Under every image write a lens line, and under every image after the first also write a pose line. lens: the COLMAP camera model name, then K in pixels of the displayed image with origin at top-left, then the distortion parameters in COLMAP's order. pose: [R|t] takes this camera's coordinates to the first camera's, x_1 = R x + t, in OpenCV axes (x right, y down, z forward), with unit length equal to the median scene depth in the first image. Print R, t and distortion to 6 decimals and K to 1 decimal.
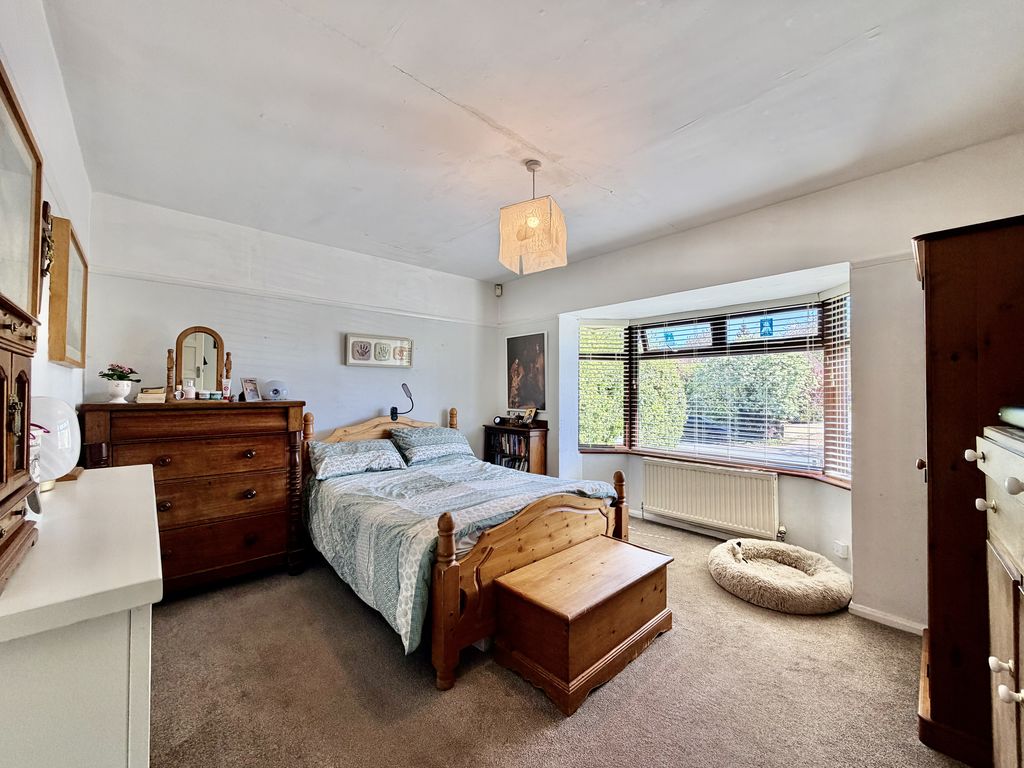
lens RADIAL K [[405.0, 0, 512.2], [0, 405.0, 386.3], [0, 0, 1]] dist [-0.003005, -0.000036]
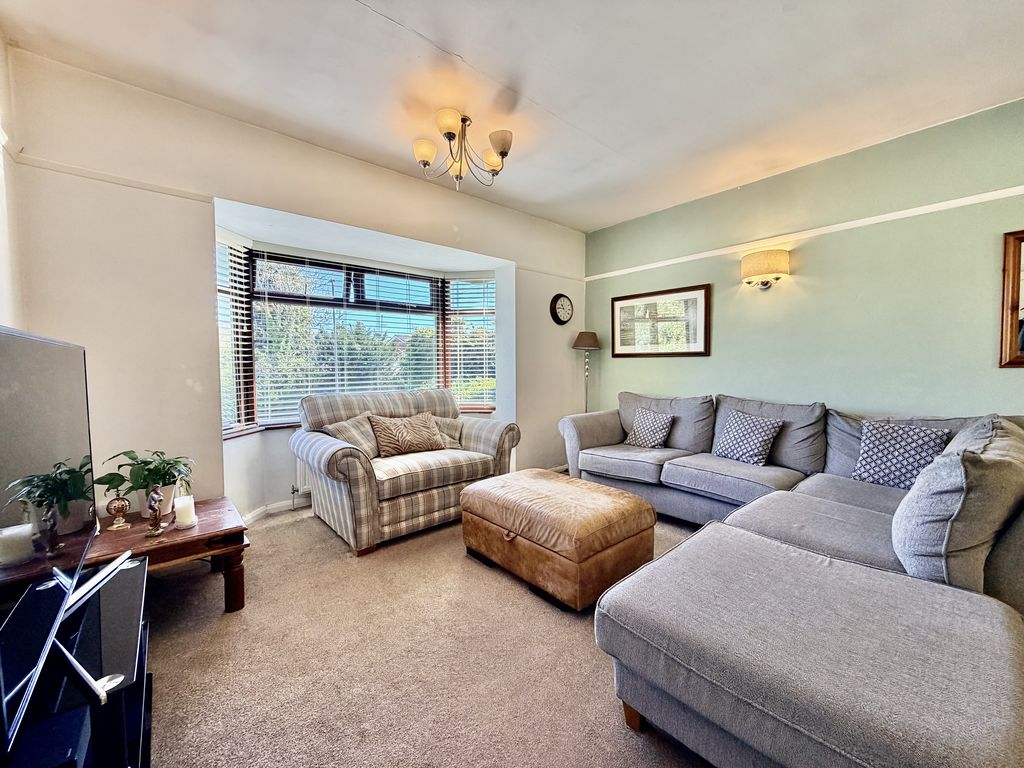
lens RADIAL K [[405.0, 0, 512.2], [0, 405.0, 386.3], [0, 0, 1]] dist [-0.003005, -0.000036]
pose [[0.039781, -0.094464, 0.994733, -0.473859], [-0.036580, 0.994716, 0.095925, 0.001623], [-0.998539, -0.040203, 0.036115, 0.595720]]
